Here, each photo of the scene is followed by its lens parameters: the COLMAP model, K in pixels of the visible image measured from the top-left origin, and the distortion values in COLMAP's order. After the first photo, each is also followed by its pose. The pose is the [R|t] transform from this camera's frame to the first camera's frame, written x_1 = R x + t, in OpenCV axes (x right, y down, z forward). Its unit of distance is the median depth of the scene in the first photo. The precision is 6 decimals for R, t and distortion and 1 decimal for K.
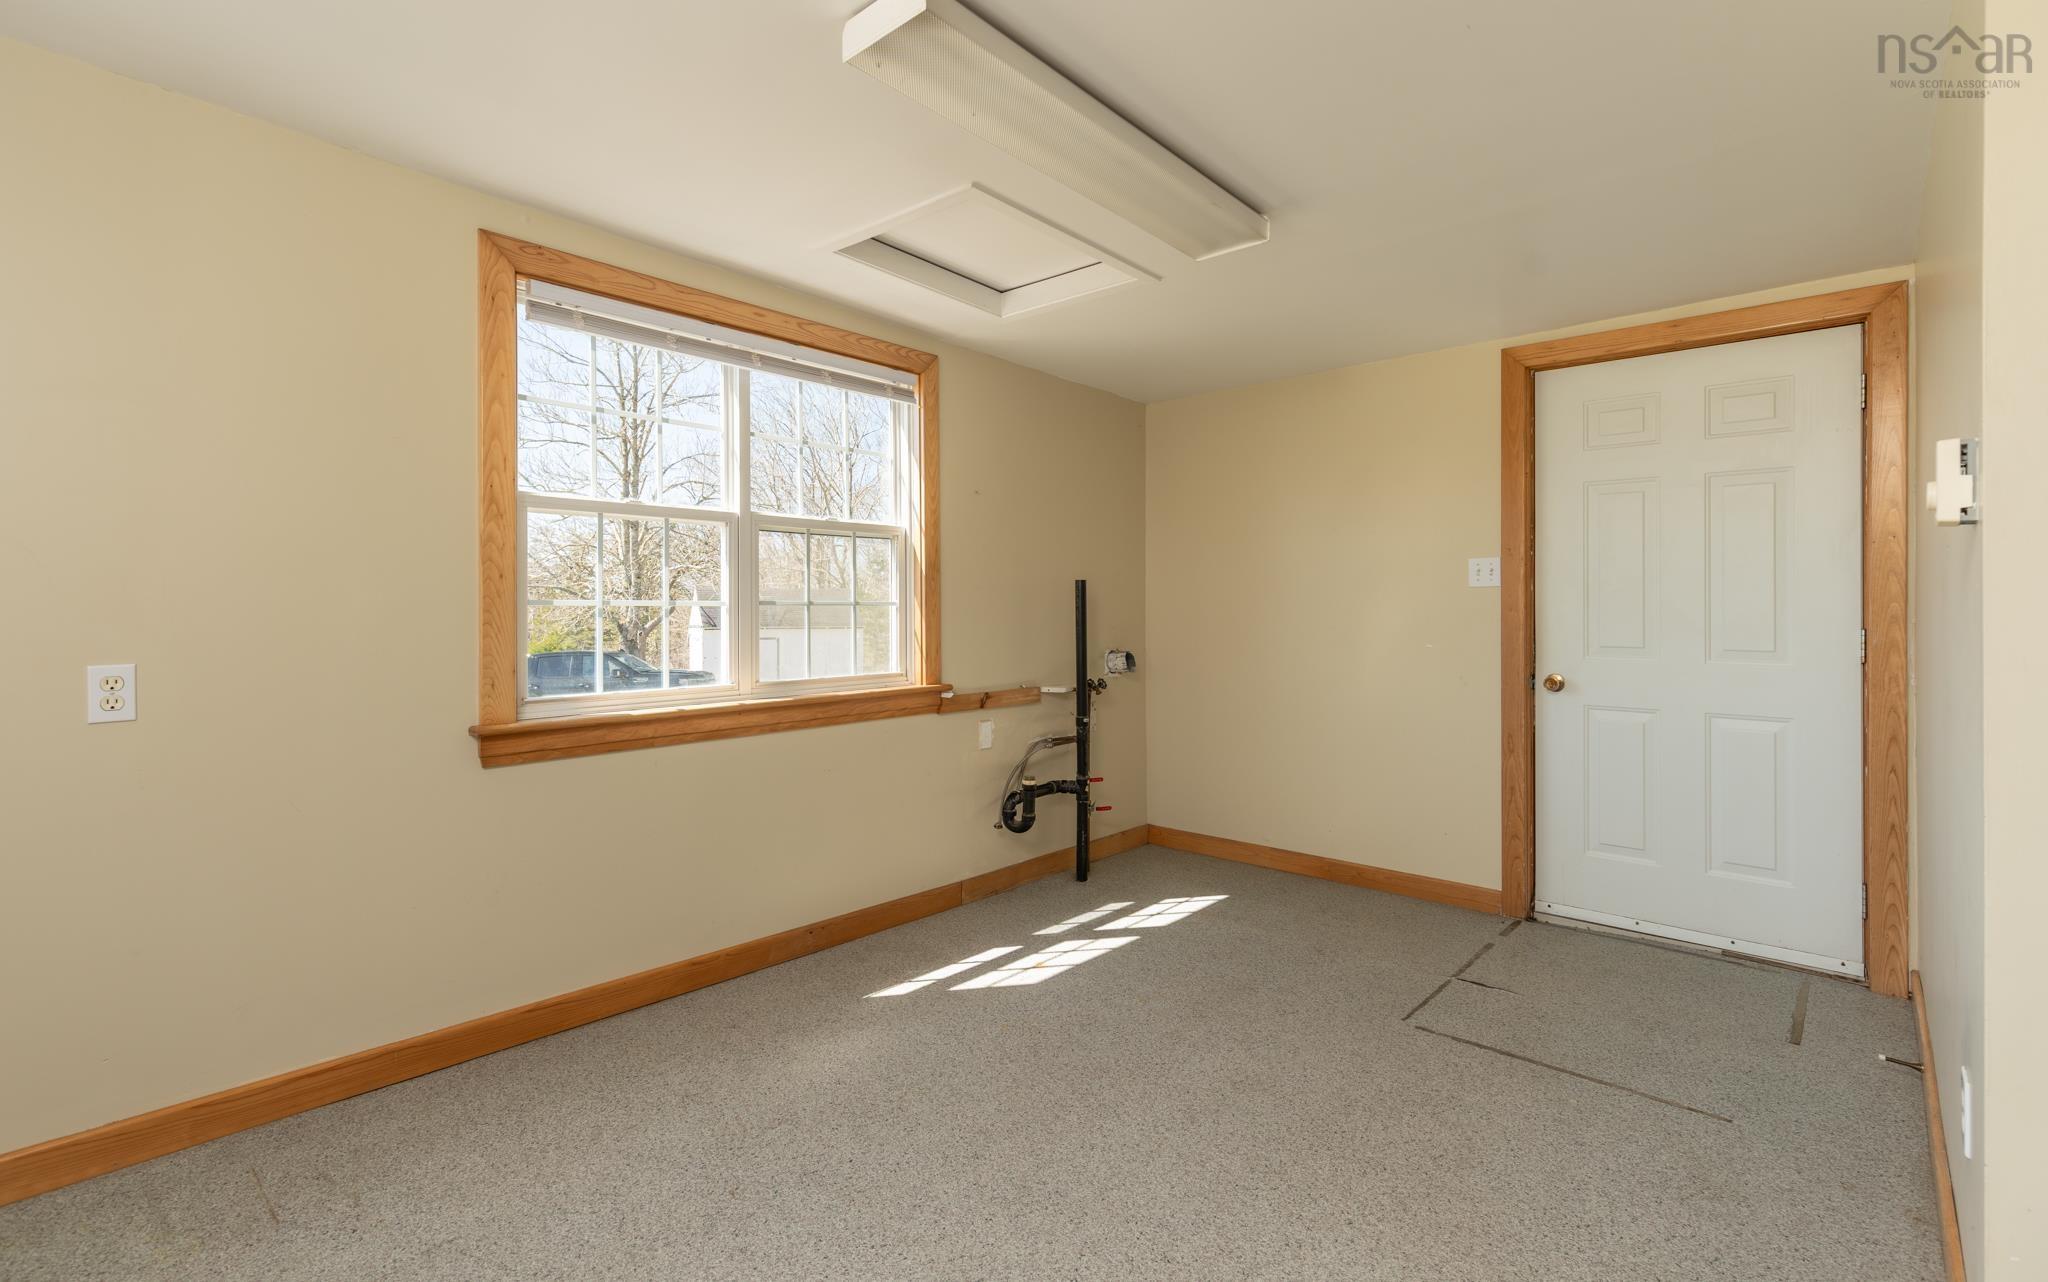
lens RADIAL K [[918.6, 0, 1019.5], [0, 918.6, 607.5], [0, 0, 1]] dist [0.001506, 0.000178]
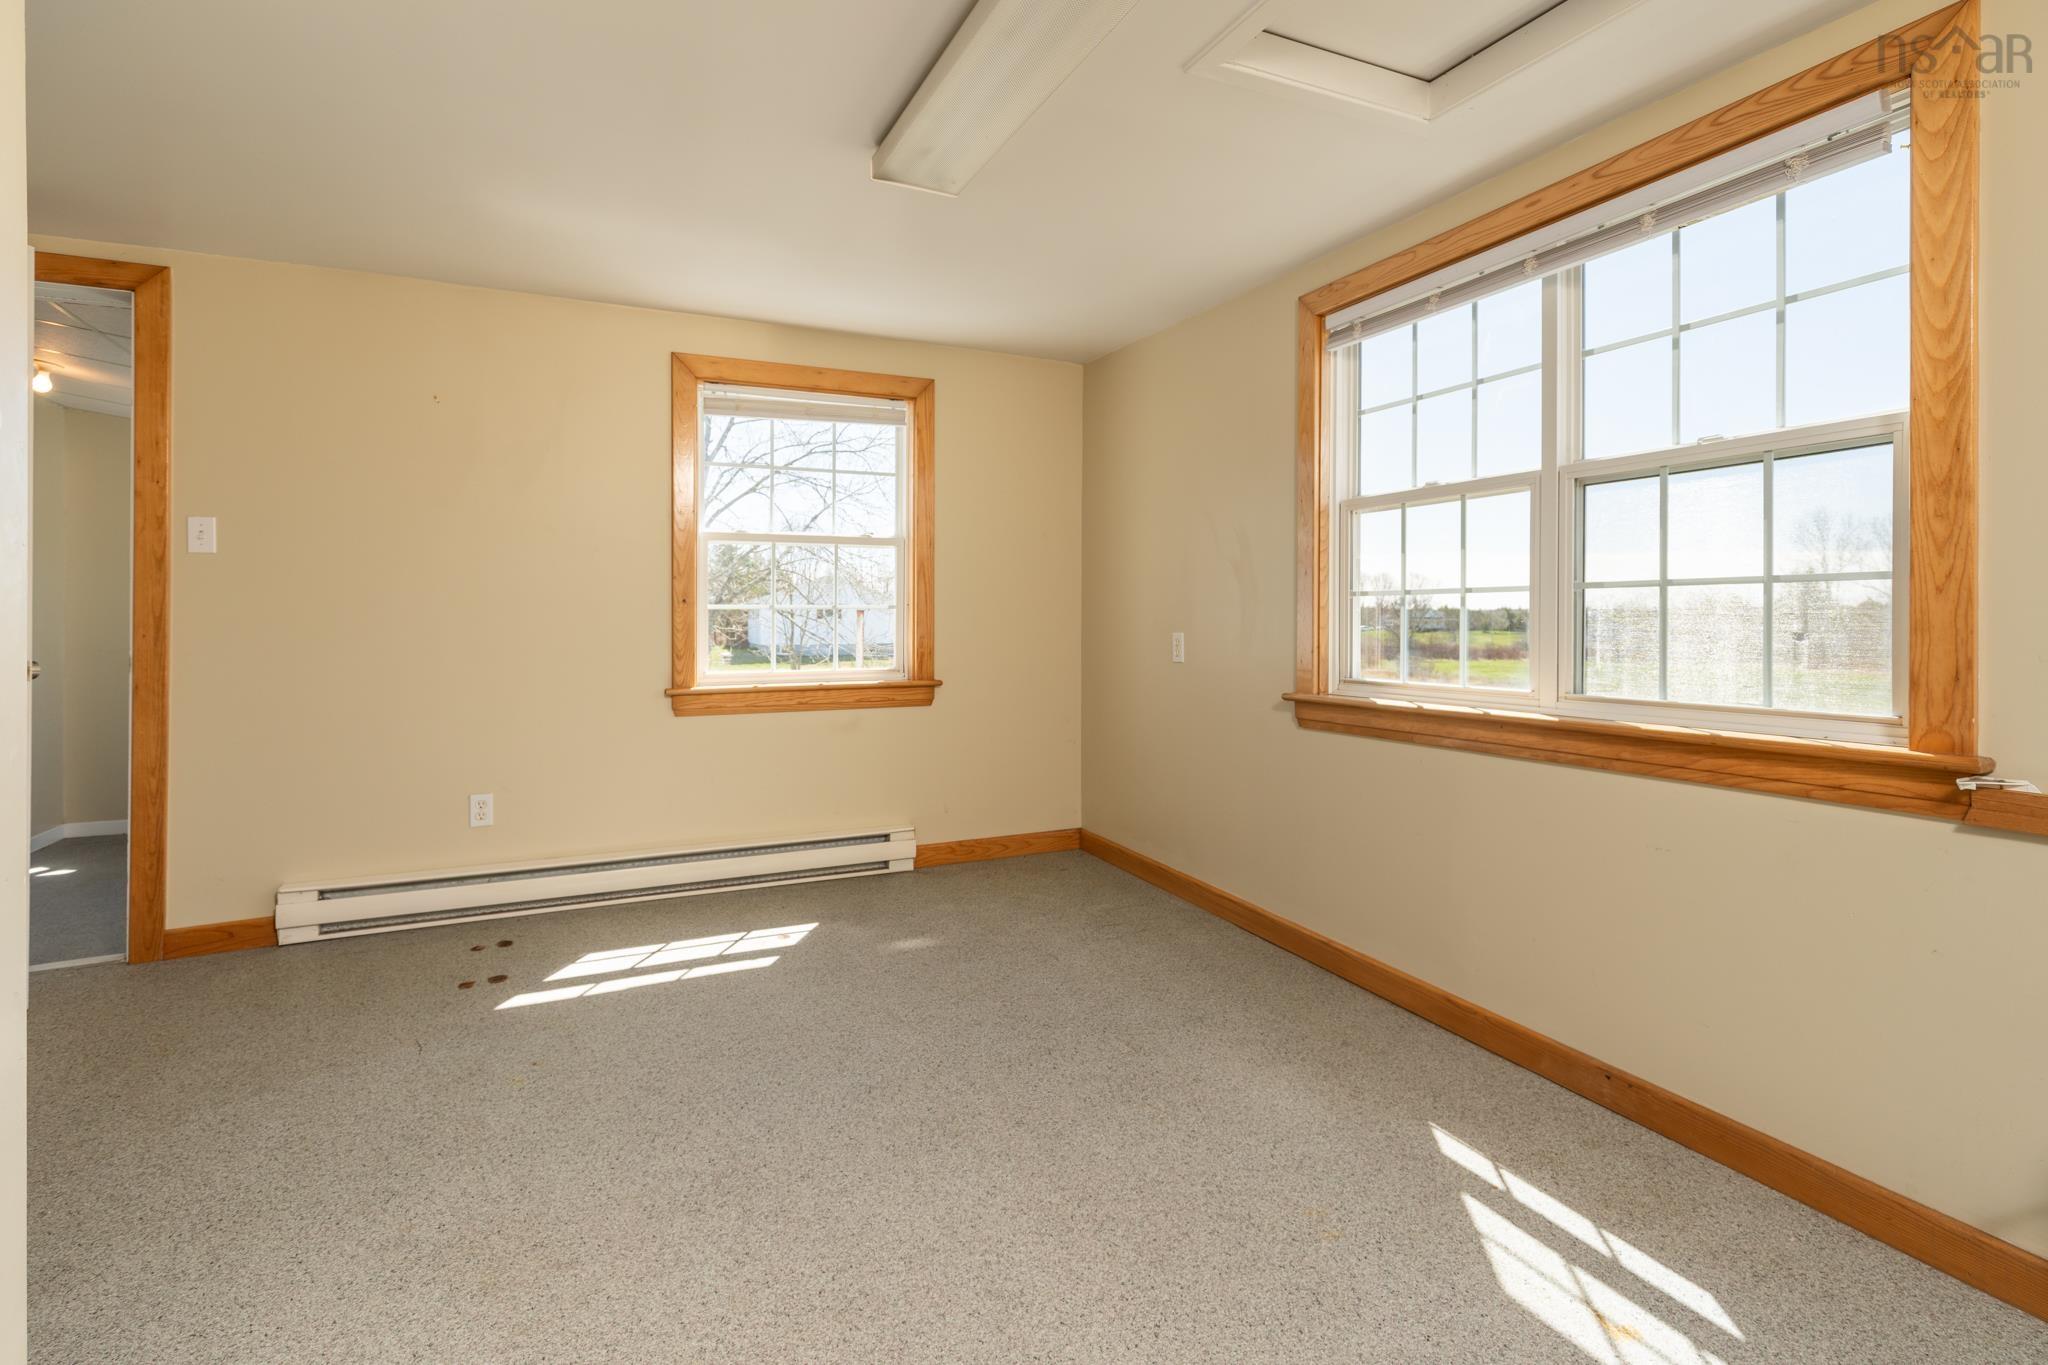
lens RADIAL K [[965.0, 0, 1020.3], [0, 965.0, 621.8], [0, 0, 1]] dist [0.019702, -0.000034]
pose [[-0.394476, 0.005423, -0.918890, 0.658582], [0.005208, 0.999980, 0.003666, 0.019934], [0.918891, -0.003339, -0.394496, 0.989293]]
